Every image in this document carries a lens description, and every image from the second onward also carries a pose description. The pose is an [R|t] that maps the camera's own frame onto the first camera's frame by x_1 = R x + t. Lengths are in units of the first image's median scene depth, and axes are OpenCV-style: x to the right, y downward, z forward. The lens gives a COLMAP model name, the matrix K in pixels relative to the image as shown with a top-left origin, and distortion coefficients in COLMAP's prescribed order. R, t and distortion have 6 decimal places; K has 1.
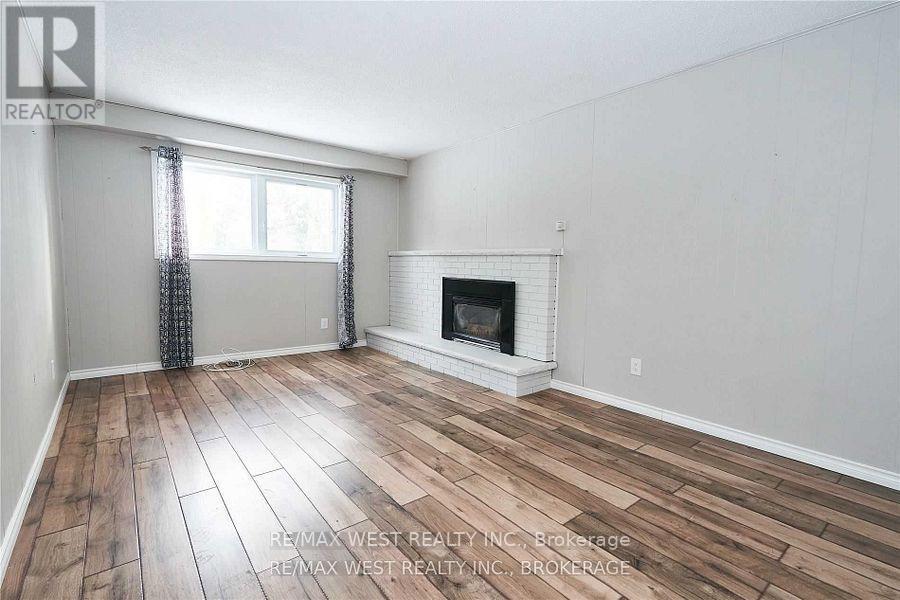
lens RADIAL K [[422.2, 0, 453.8], [0, 422.2, 297.0], [0, 0, 1]] dist [0.002983, -0.000191]
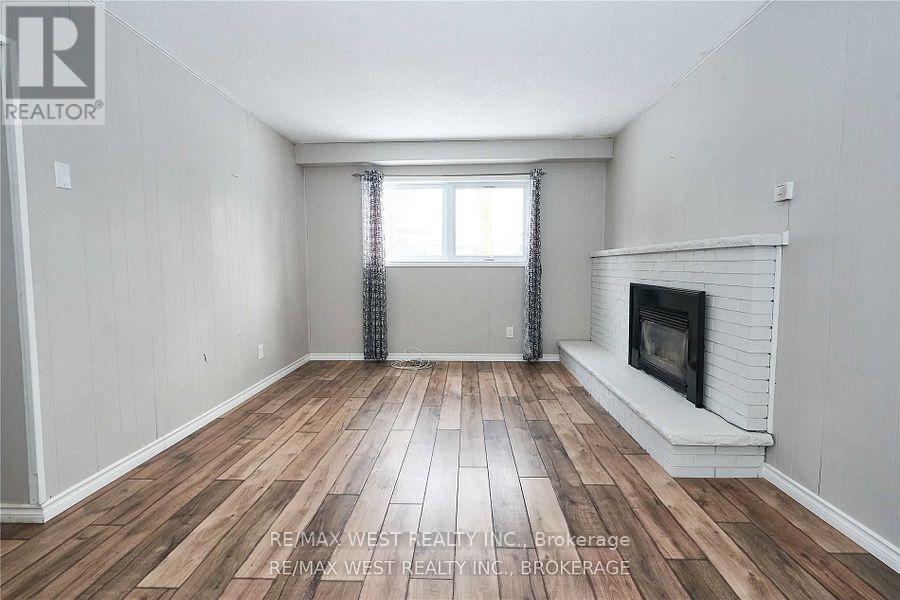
lens RADIAL K [[422.2, 0, 453.8], [0, 422.2, 297.0], [0, 0, 1]] dist [0.002983, -0.000191]
pose [[0.754590, 0.026200, -0.655673, 0.277880], [-0.032827, 0.999459, 0.002158, -0.017163], [0.655375, 0.019896, 0.755042, 0.282378]]
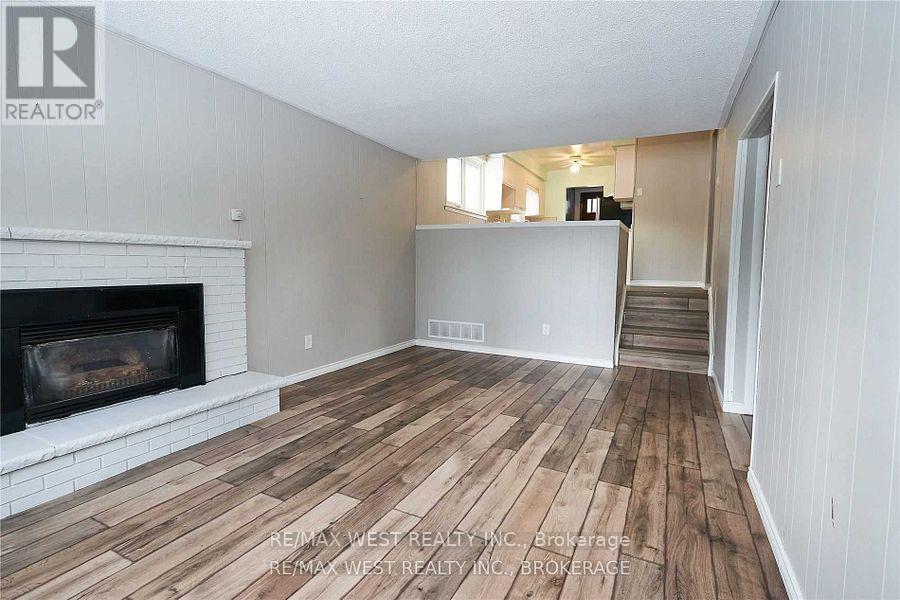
lens RADIAL K [[422.2, 0, 453.8], [0, 422.2, 297.0], [0, 0, 1]] dist [0.002983, -0.000191]
pose [[-0.407572, -0.096169, 0.908095, -0.704306], [0.053010, 0.990271, 0.128663, -0.083980], [-0.911633, 0.100577, -0.398508, 0.904002]]
